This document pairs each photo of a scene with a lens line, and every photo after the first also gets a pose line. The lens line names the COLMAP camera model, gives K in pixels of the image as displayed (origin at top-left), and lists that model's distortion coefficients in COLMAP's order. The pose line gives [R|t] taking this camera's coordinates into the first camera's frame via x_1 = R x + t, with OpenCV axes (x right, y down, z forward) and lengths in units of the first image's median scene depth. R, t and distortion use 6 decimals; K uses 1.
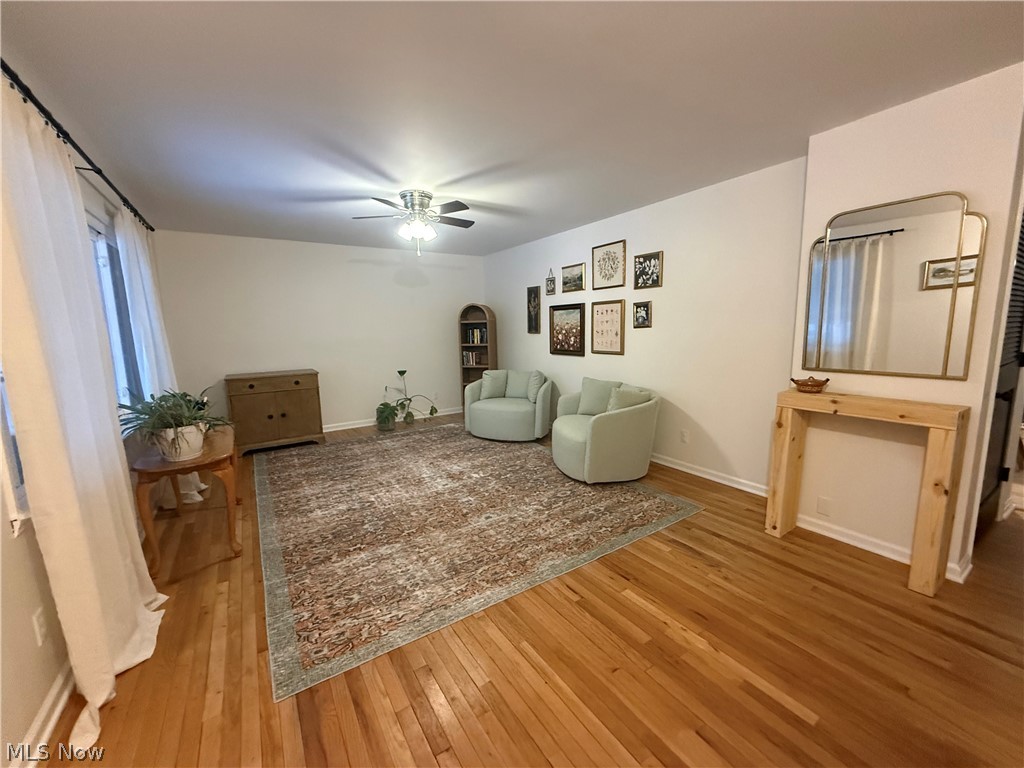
lens RADIAL K [[409.6, 0, 507.2], [0, 409.6, 384.8], [0, 0, 1]] dist [0.000334, -0.000227]
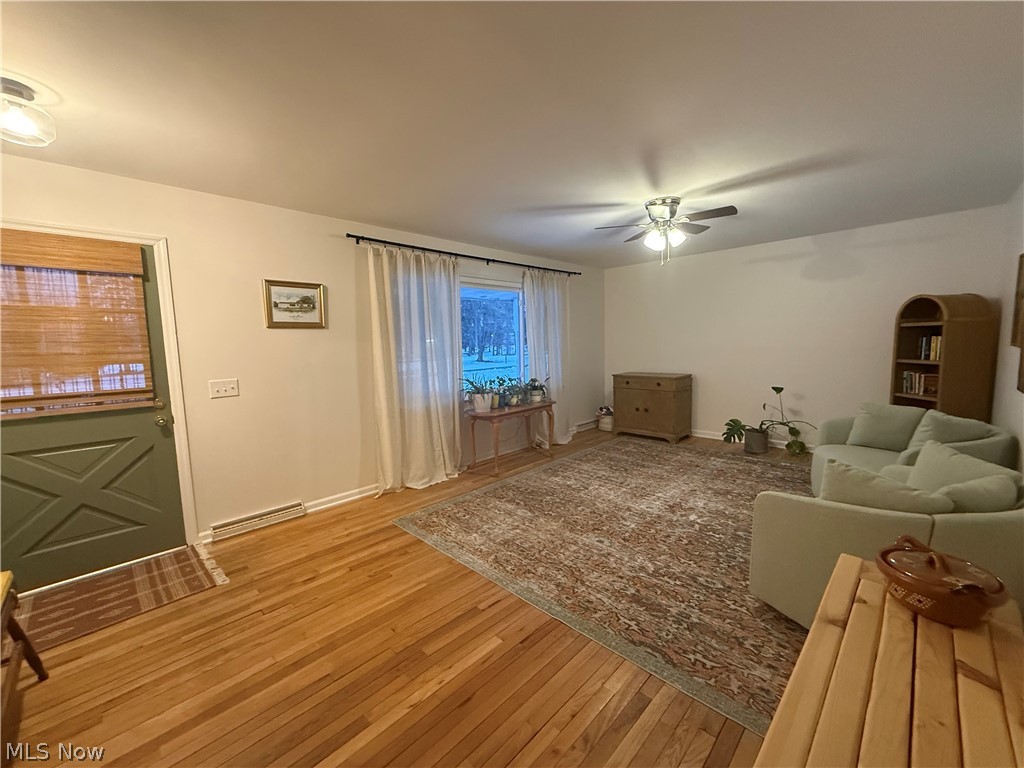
lens RADIAL K [[409.6, 0, 511.0], [0, 409.6, 385.3], [0, 0, 1]] dist [0.000334, -0.000227]
pose [[0.210333, 0.122825, -0.969883, 0.667460], [-0.115846, 0.988218, 0.100025, -0.091102], [0.970742, 0.091318, 0.222084, 0.462862]]
